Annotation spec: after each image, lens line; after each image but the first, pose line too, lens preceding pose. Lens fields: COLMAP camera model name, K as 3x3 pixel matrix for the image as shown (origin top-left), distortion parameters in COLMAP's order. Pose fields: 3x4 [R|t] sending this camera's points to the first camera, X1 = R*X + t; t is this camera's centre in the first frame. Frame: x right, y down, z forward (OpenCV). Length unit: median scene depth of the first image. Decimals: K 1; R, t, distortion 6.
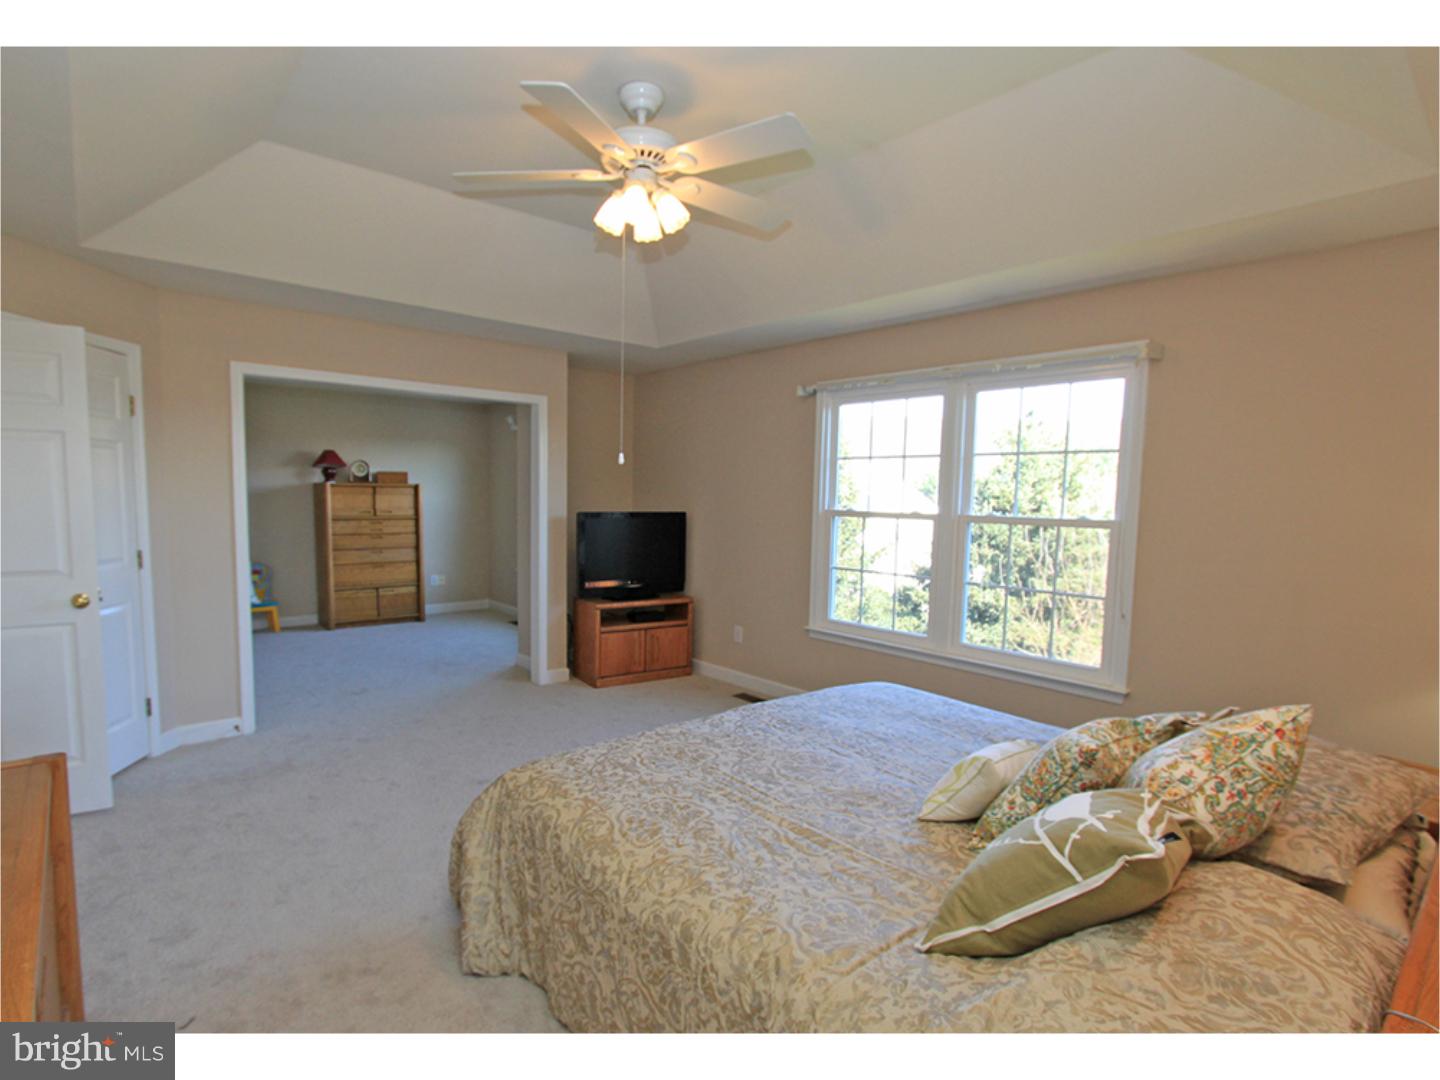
lens RADIAL K [[704.4, 0, 692.9], [0, 704.4, 545.5], [0, 0, 1]] dist [-0.000301, -0.000211]
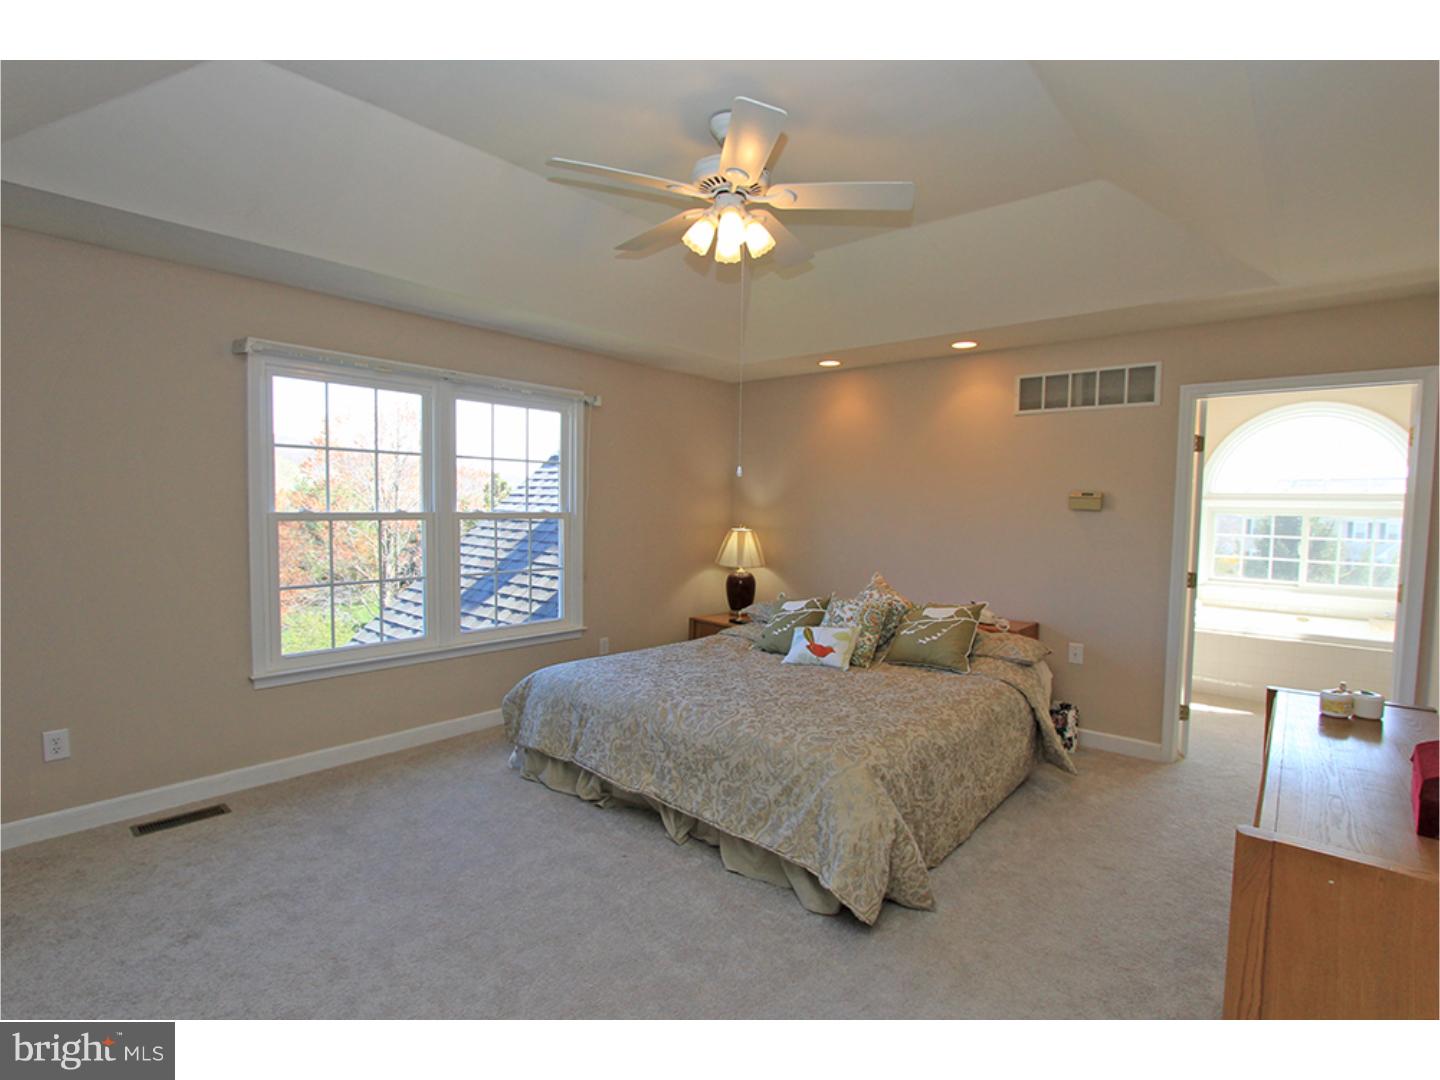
lens RADIAL K [[704.4, 0, 692.9], [0, 704.4, 545.5], [0, 0, 1]] dist [-0.000301, -0.000211]
pose [[-0.101372, -0.082425, 0.991428, -0.685553], [0.051143, 0.994812, 0.087936, -0.066700], [-0.993533, 0.059619, -0.096630, 0.714234]]
